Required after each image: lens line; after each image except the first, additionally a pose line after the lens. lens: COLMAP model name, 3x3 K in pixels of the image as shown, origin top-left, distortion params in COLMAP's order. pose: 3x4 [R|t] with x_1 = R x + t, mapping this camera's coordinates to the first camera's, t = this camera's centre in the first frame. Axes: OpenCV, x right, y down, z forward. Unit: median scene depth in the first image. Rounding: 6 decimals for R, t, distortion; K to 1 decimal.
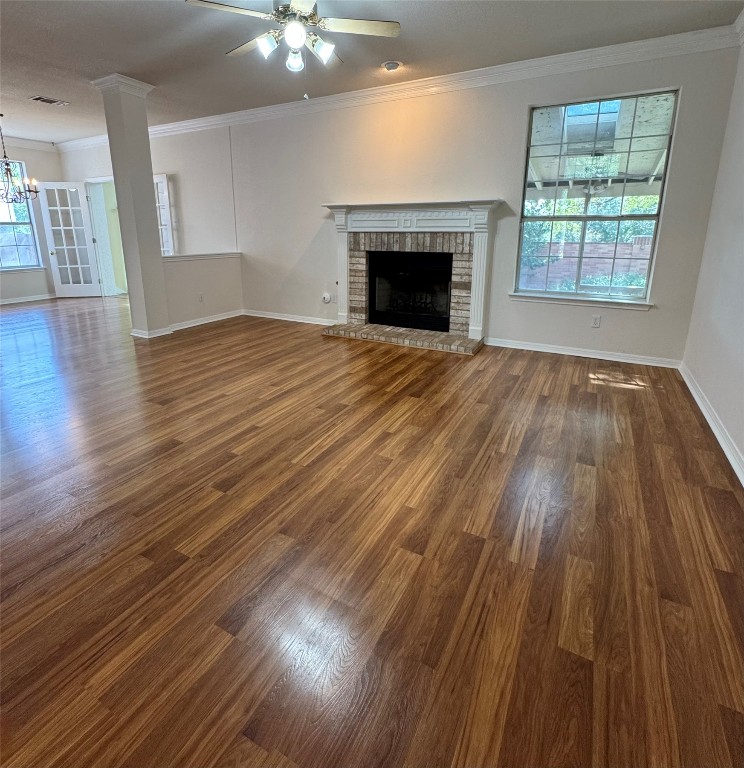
lens RADIAL K [[426.8, 0, 349.6], [0, 426.8, 328.6], [0, 0, 1]] dist [-0.005729, 0.002285]
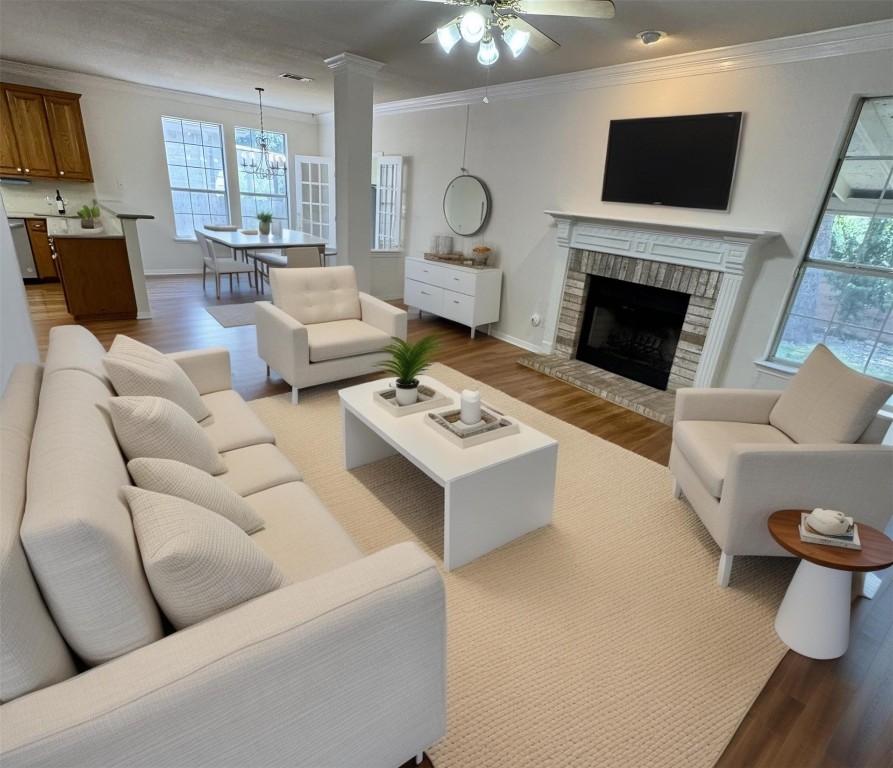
lens RADIAL K [[475.3, 0, 447.1], [0, 475.3, 387.9], [0, 0, 1]] dist [-0.004605, 0.000586]
pose [[0.919711, 0.213202, -0.329662, 0.158379], [-0.166075, 0.972145, 0.165390, -0.083412], [0.355740, -0.097362, 0.929500, 0.030022]]
